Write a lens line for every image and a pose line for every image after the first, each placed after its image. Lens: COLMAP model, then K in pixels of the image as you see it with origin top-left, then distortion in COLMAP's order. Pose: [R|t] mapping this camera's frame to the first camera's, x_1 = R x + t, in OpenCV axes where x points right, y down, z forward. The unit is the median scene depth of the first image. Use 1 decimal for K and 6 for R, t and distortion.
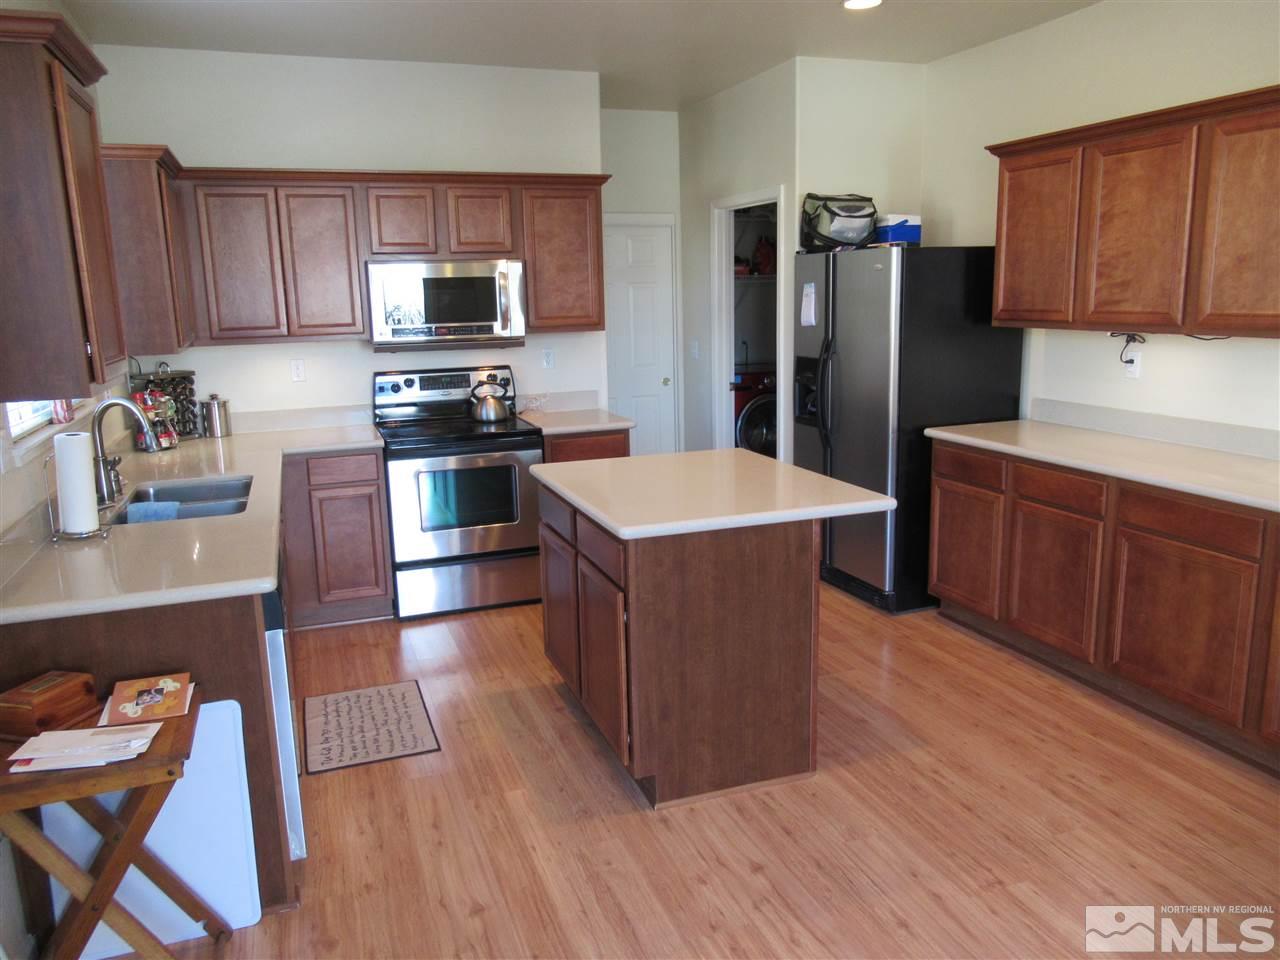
lens RADIAL K [[959.4, 0, 631.8], [0, 959.4, 474.8], [0, 0, 1]] dist [-0.002829, -0.007150]
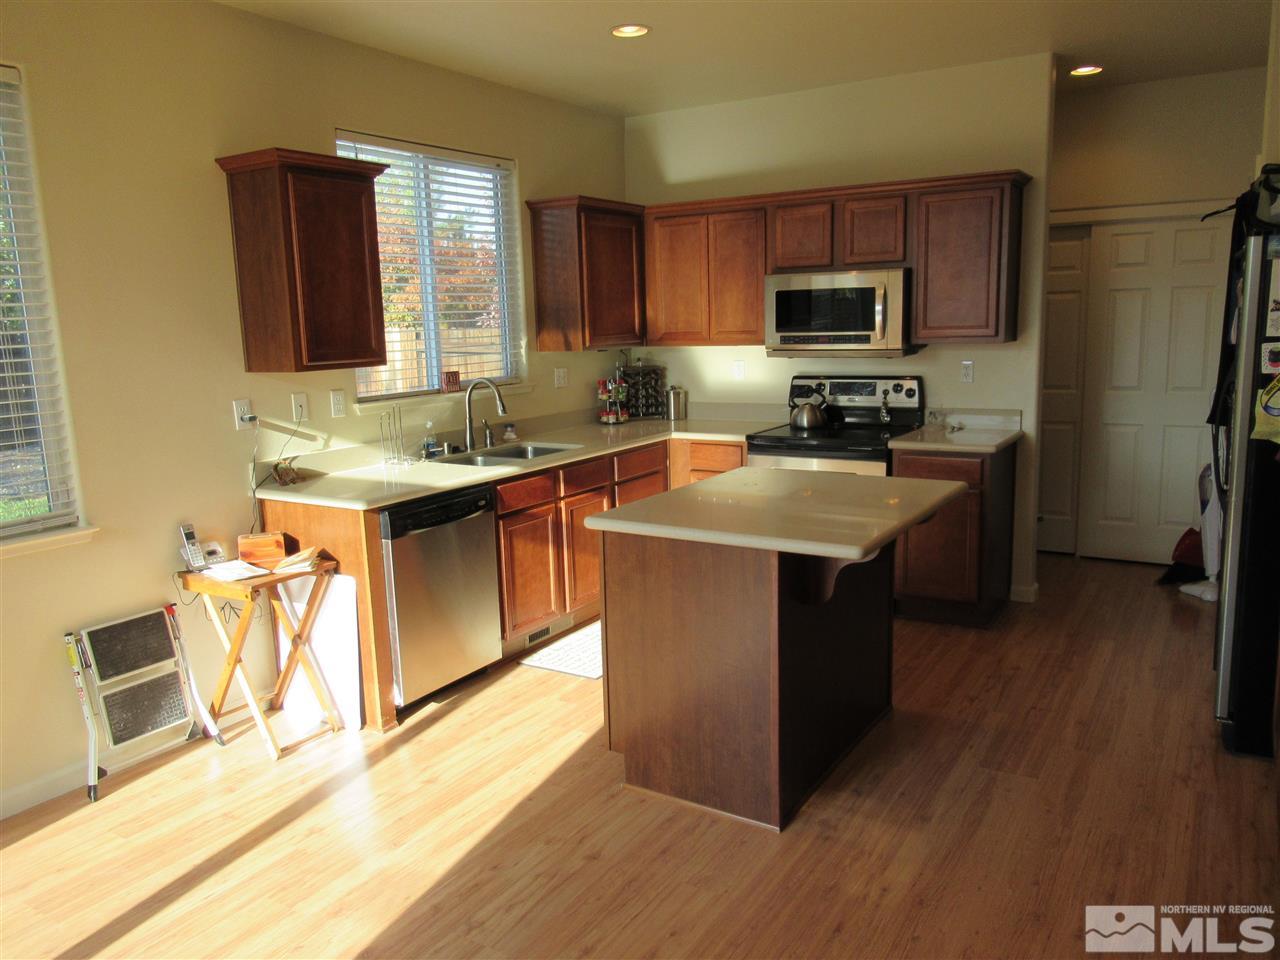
lens RADIAL K [[959.4, 0, 641.6], [0, 959.4, 471.8], [0, 0, 1]] dist [-0.002829, -0.007150]
pose [[0.615819, 0.132764, -0.776622, 0.591527], [-0.137375, 0.988695, 0.060087, -0.048582], [0.775819, 0.069685, 0.627095, 0.228179]]
